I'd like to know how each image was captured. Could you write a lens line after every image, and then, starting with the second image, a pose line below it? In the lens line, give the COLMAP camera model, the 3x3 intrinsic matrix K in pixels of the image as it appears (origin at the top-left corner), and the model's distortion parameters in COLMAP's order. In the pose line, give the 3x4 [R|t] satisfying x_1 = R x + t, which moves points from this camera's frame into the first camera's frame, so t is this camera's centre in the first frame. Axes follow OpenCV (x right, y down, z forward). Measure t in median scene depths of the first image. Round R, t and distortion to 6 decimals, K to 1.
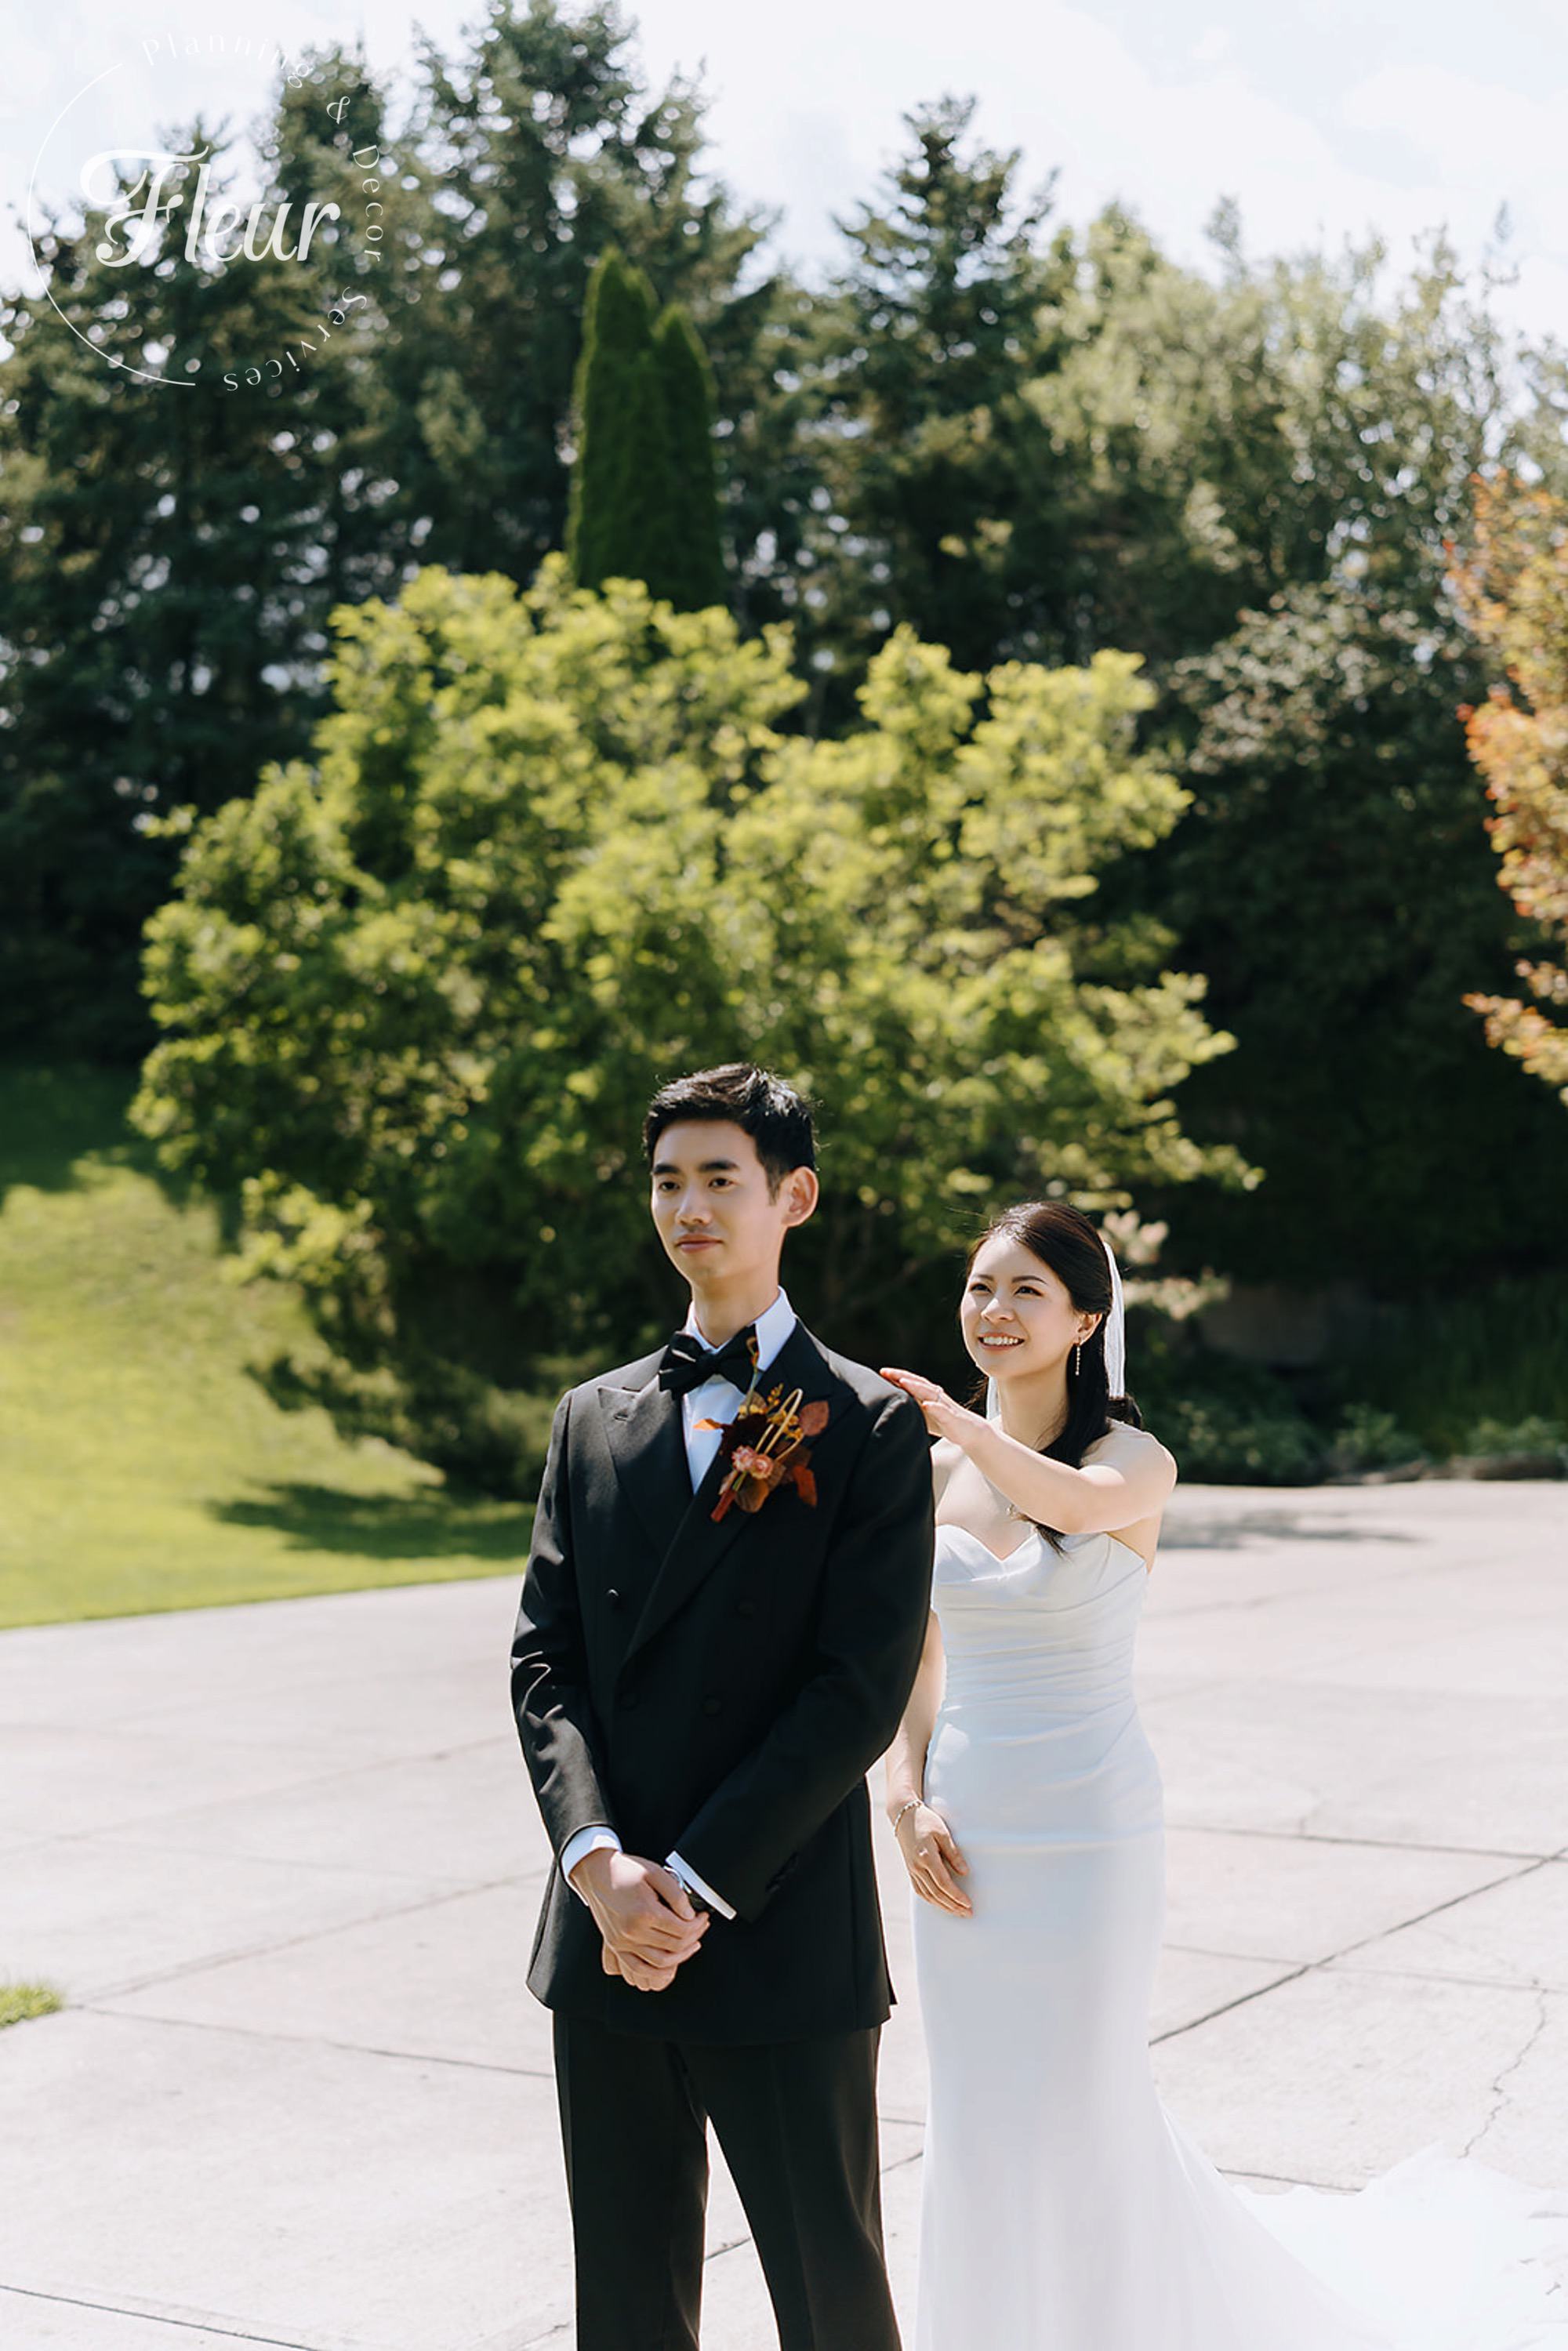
lens RADIAL K [[3198.0, 0, 777.1], [0, 3198.0, 1170.1], [0, 0, 1]] dist [0.108183, -0.014503]
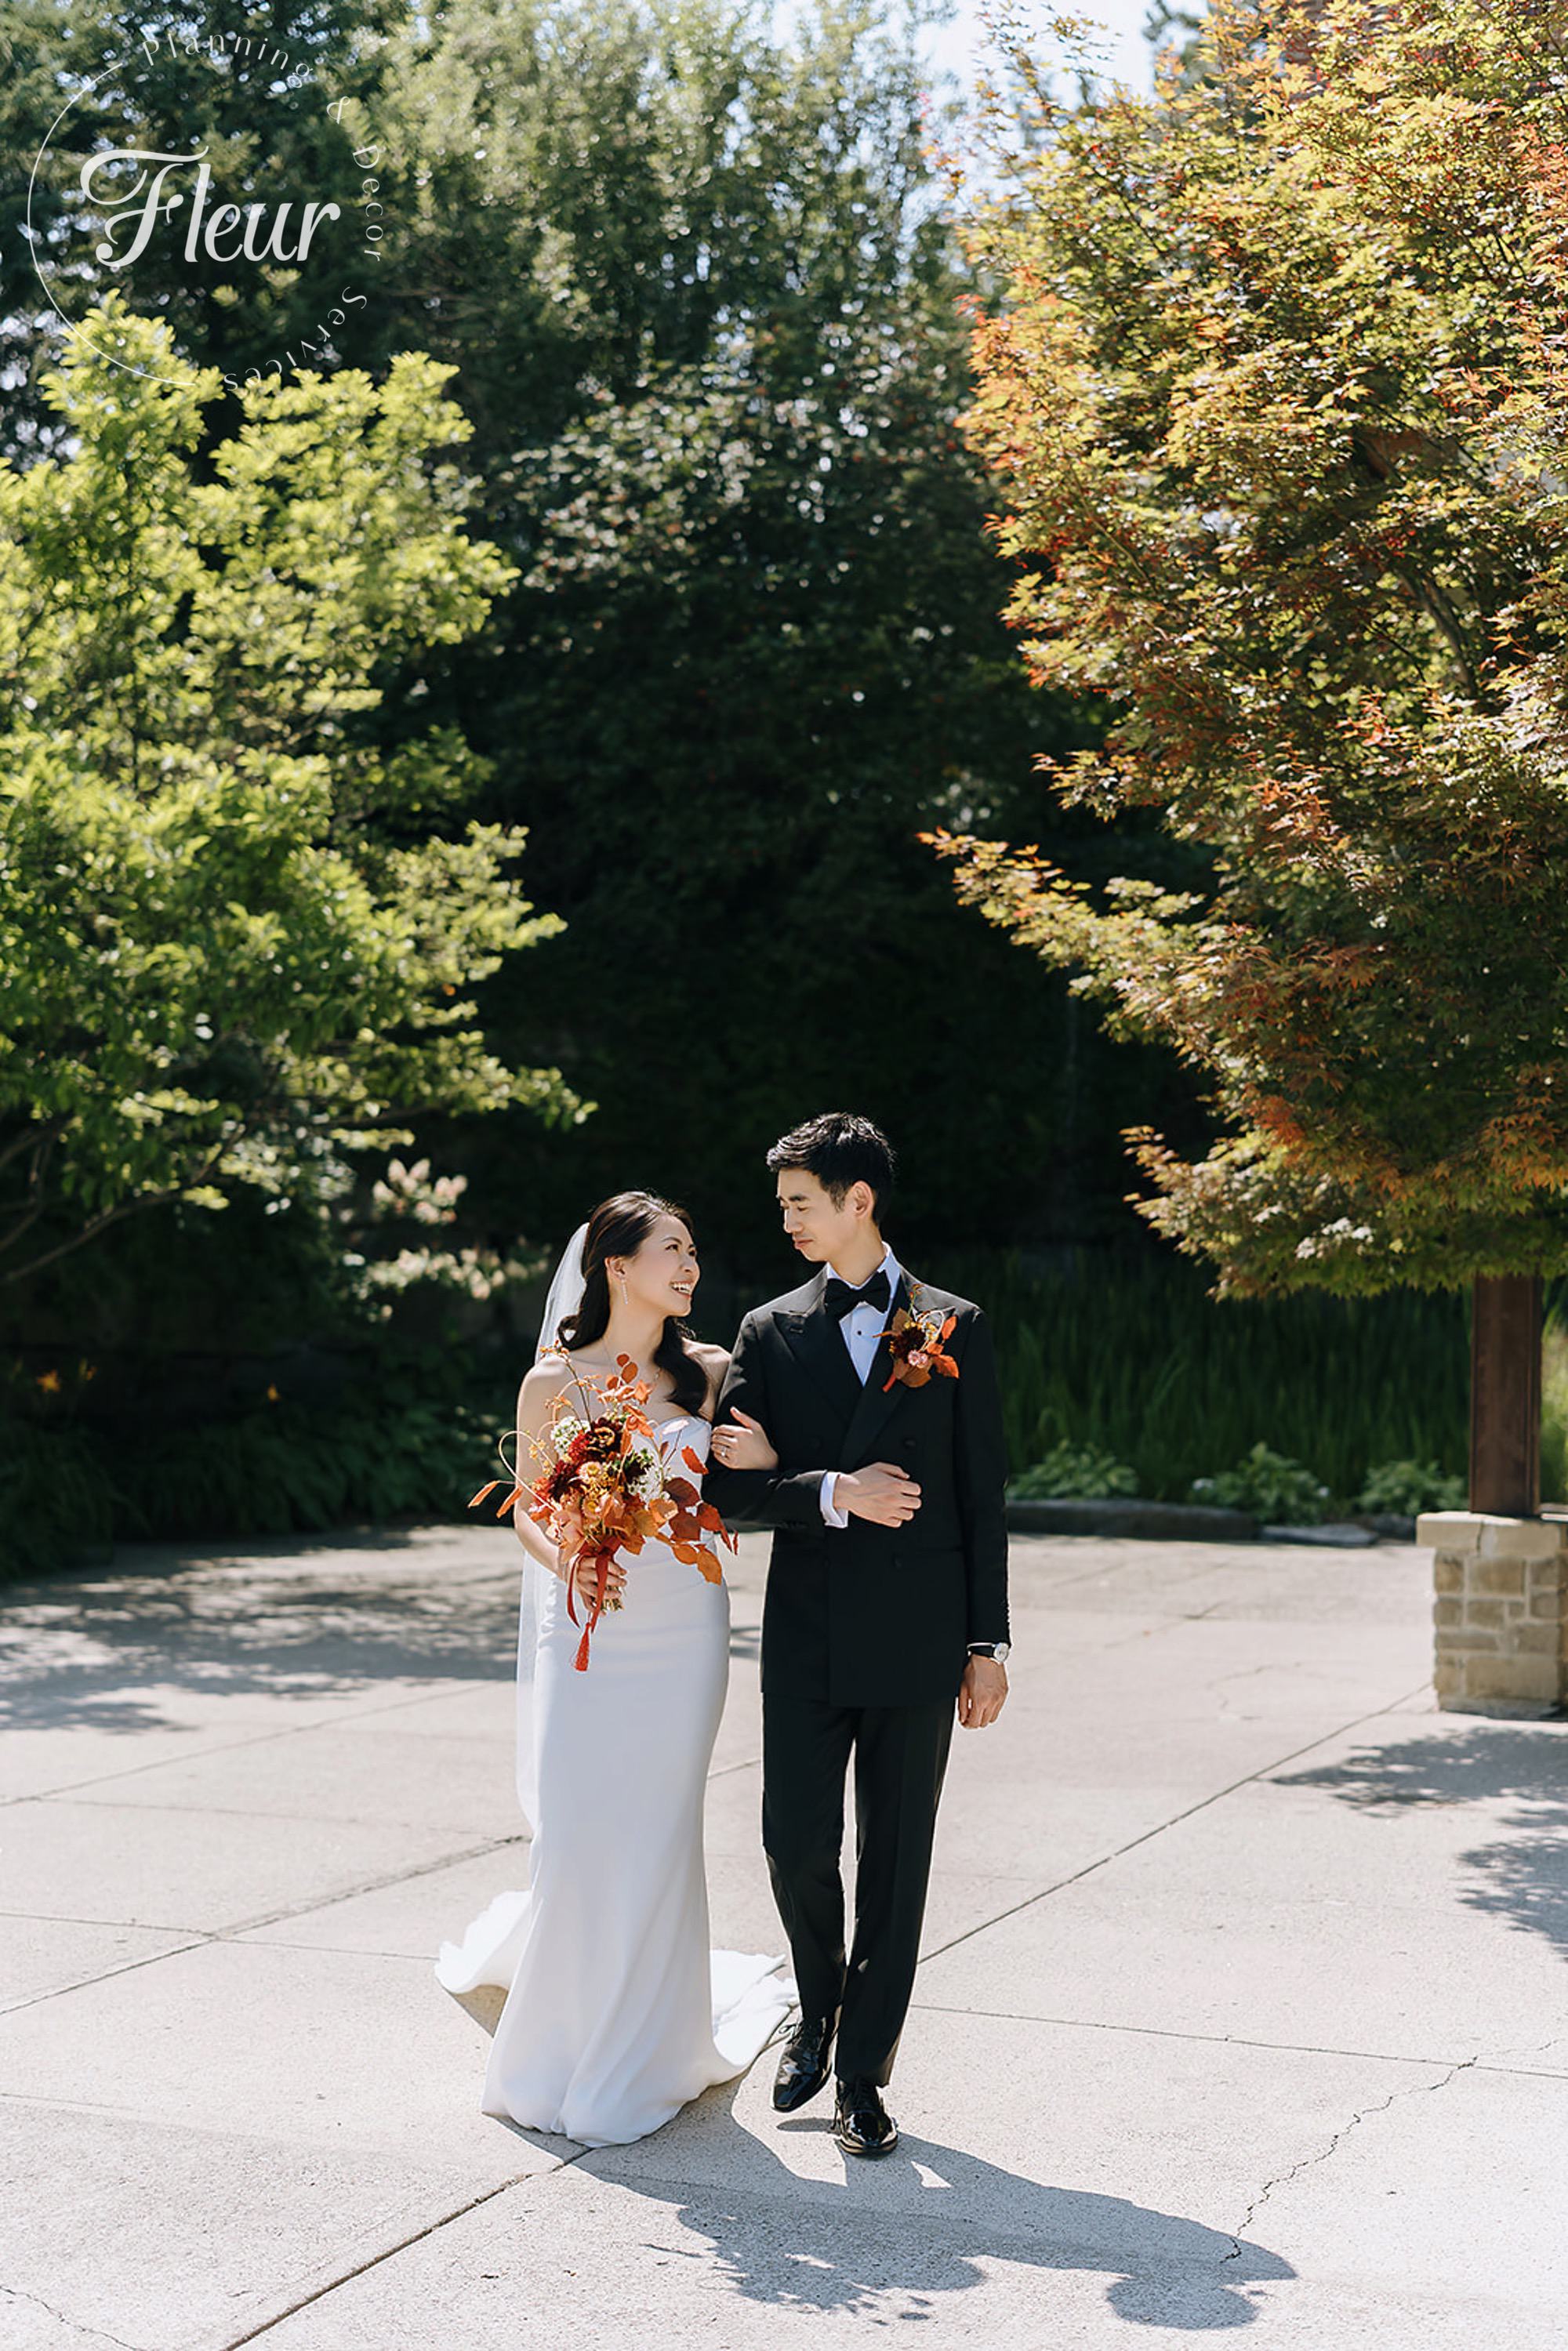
lens RADIAL K [[3198.0, 0, 777.1], [0, 3198.0, 1170.1], [0, 0, 1]] dist [0.108183, -0.014503]
pose [[0.977802, 0.039961, 0.205686, 0.037010], [-0.042247, 0.999084, 0.006736, 0.007269], [-0.205229, -0.015276, 0.978595, 0.243287]]
